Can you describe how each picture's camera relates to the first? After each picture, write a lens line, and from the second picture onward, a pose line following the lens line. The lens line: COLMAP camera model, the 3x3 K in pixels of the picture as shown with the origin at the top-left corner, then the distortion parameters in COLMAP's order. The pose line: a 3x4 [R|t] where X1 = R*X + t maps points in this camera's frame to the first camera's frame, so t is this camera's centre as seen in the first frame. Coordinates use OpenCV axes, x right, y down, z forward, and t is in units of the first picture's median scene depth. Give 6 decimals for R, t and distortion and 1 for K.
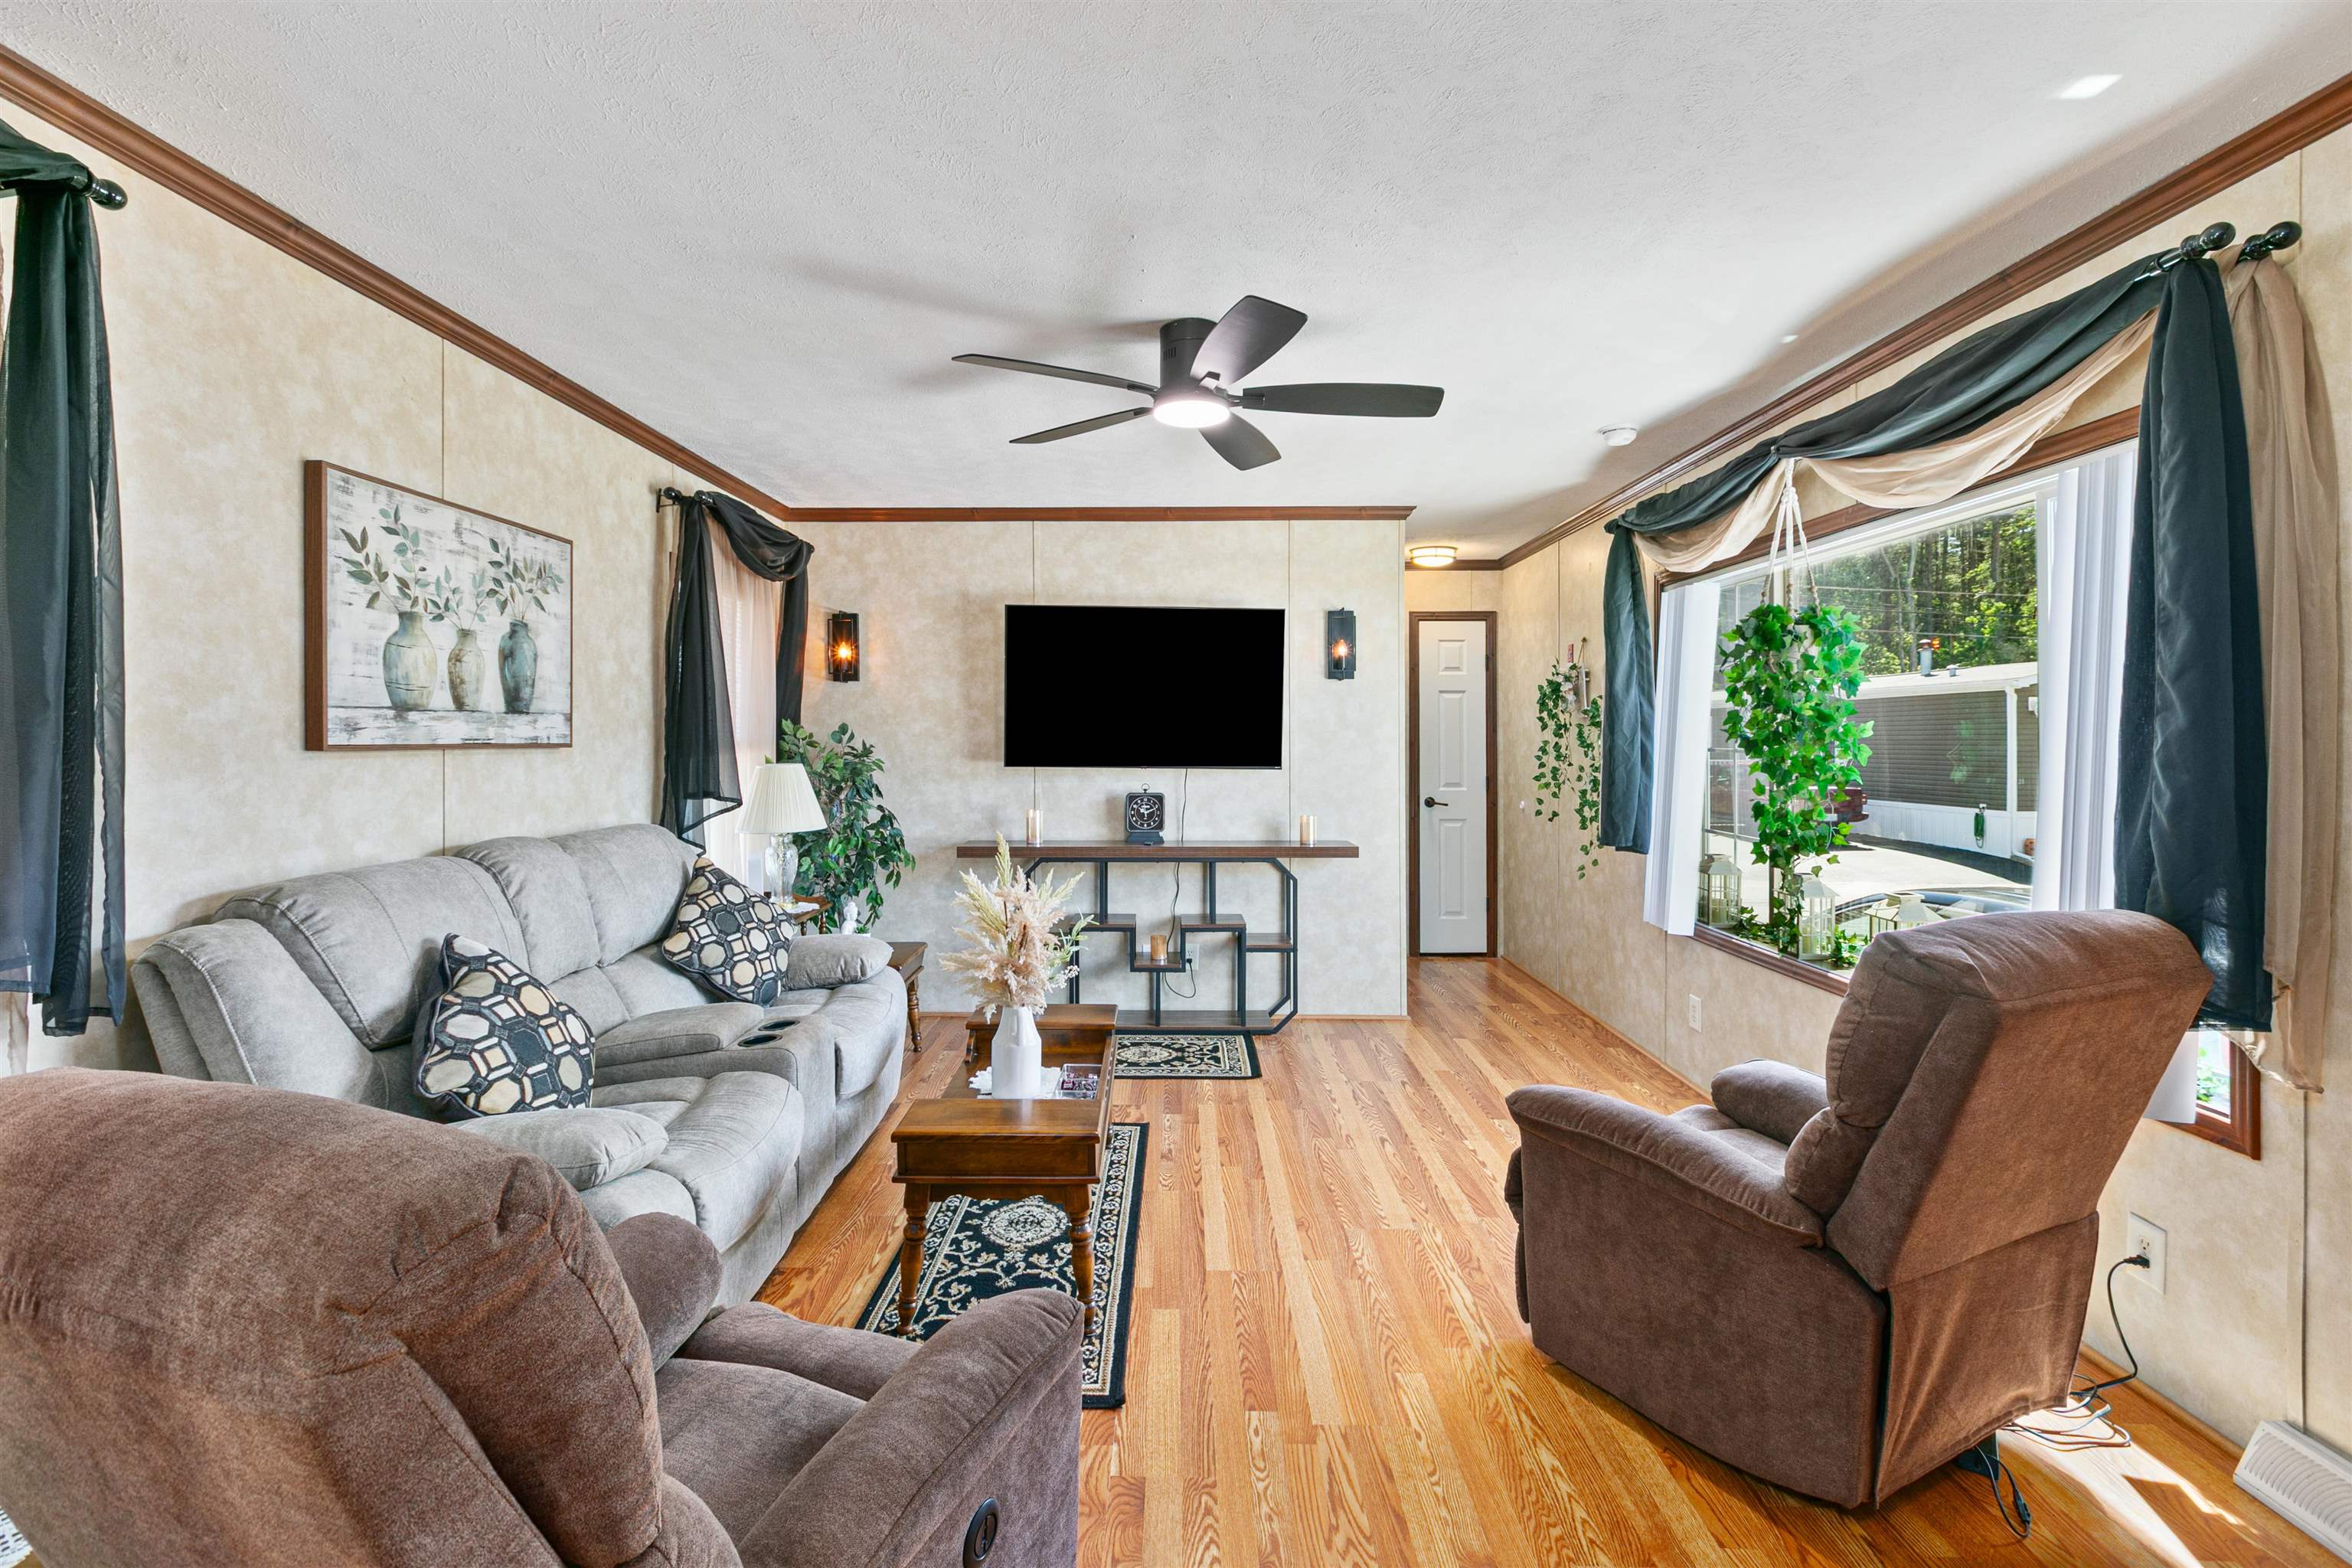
lens RADIAL K [[1054.2, 0, 1161.2], [0, 1054.2, 741.7], [0, 0, 1]] dist [0.002559, -0.001278]
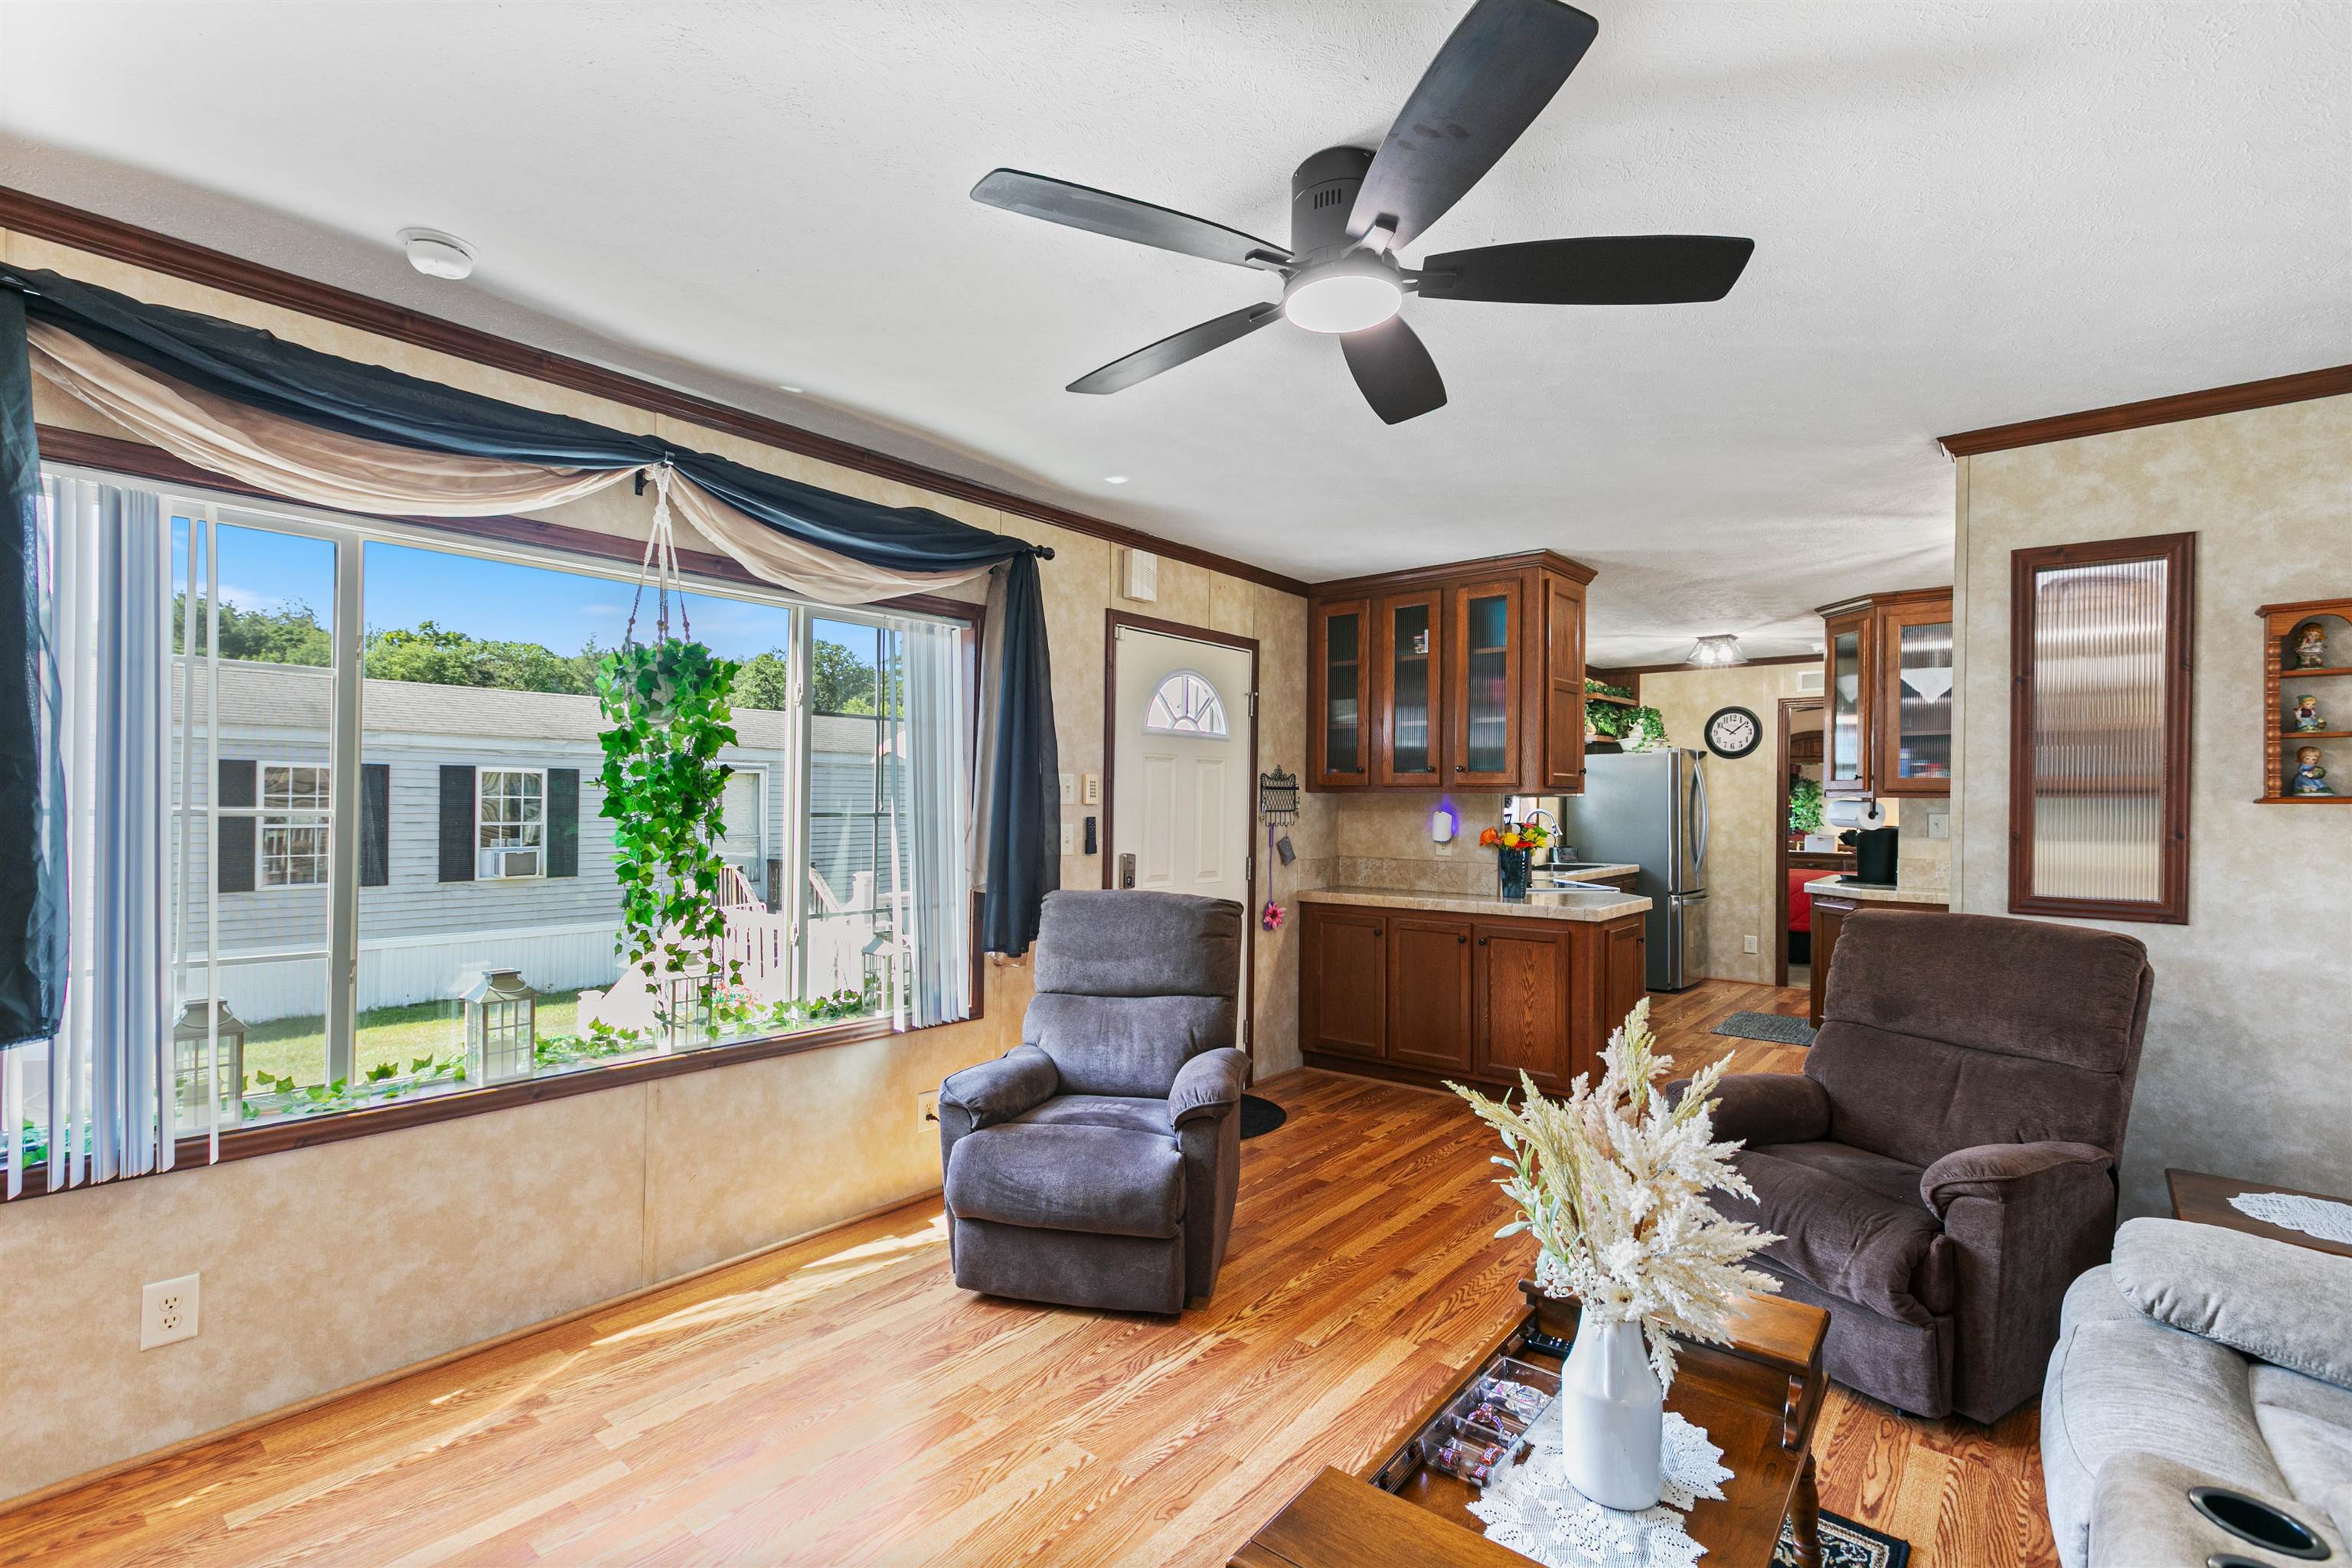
lens RADIAL K [[1054.2, 0, 1169.0], [0, 1054.2, 798.9], [0, 0, 1]] dist [0.002559, -0.001278]
pose [[-0.774124, -0.007871, 0.632986, -0.298936], [-0.009887, 0.999951, 0.000342, -0.005437], [-0.632957, -0.005993, -0.774163, 1.544690]]
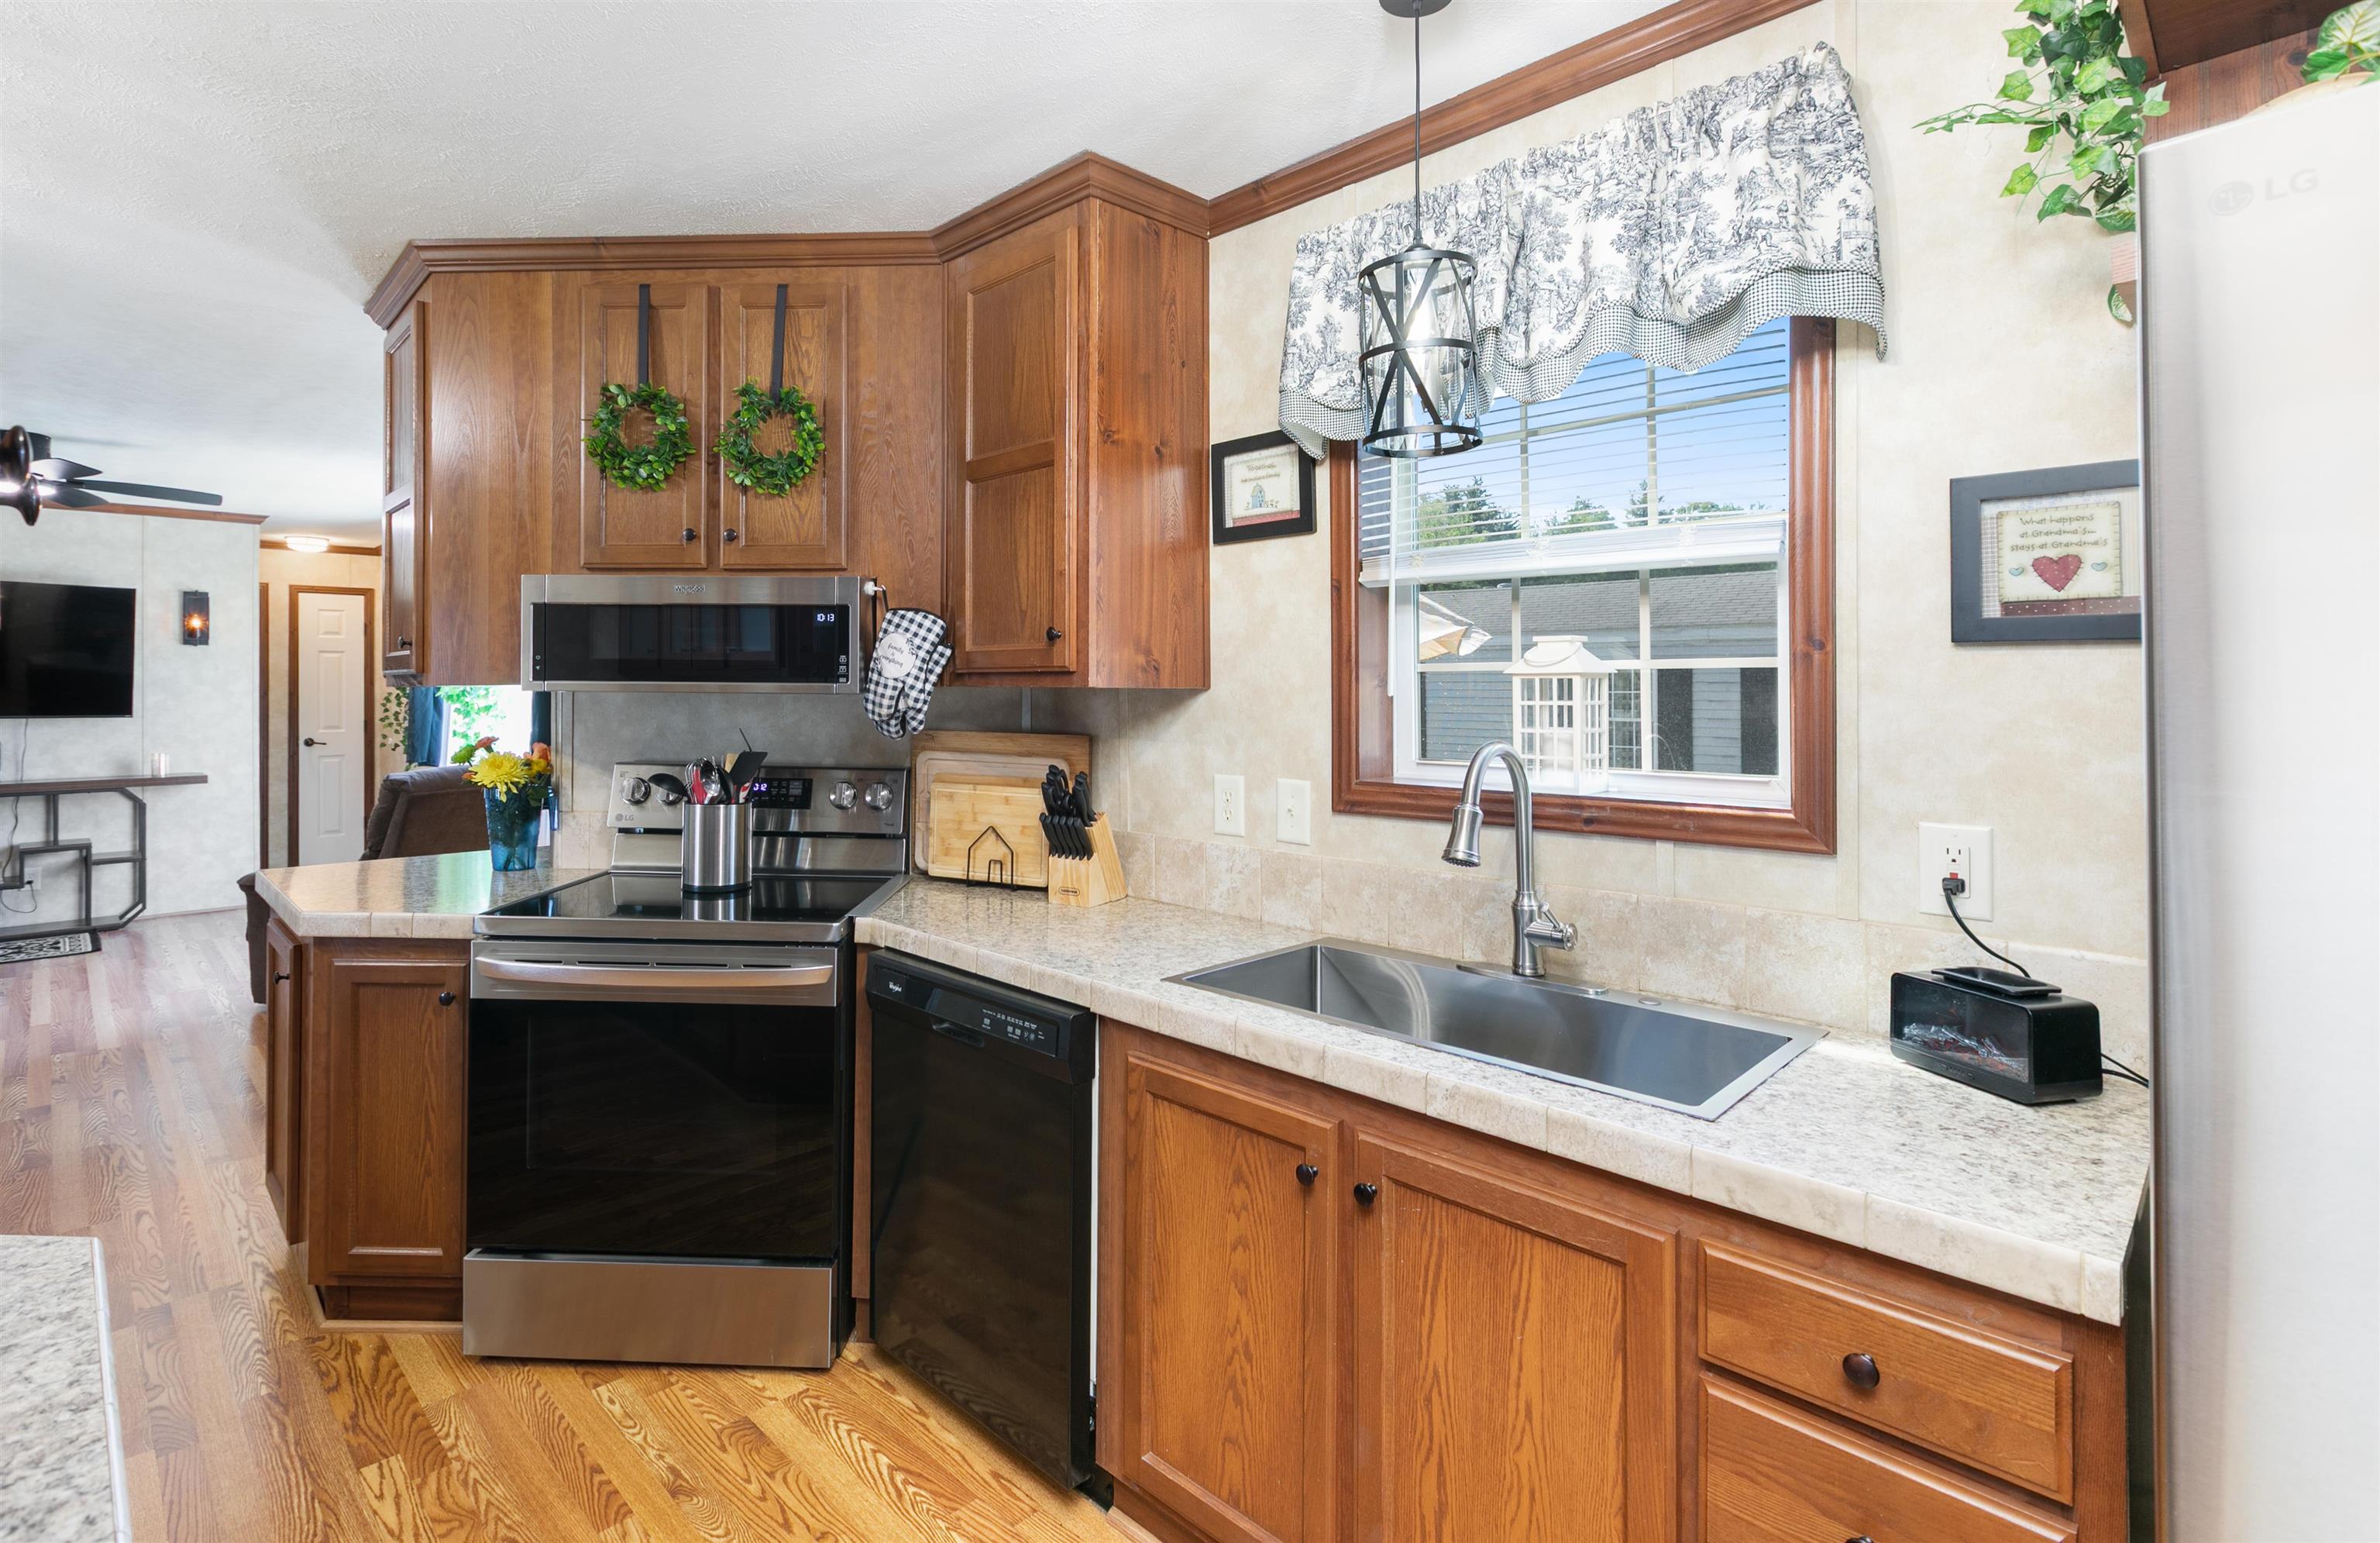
lens RADIAL K [[1124.9, 0, 1100.9], [0, 1124.9, 677.2], [0, 0, 1]] dist [0.002160, 0.000525]
pose [[0.718317, 0.003689, 0.695706, 0.017139], [0.000547, 0.999983, -0.005867, -0.021465], [-0.695716, 0.004595, 0.718302, -1.280064]]
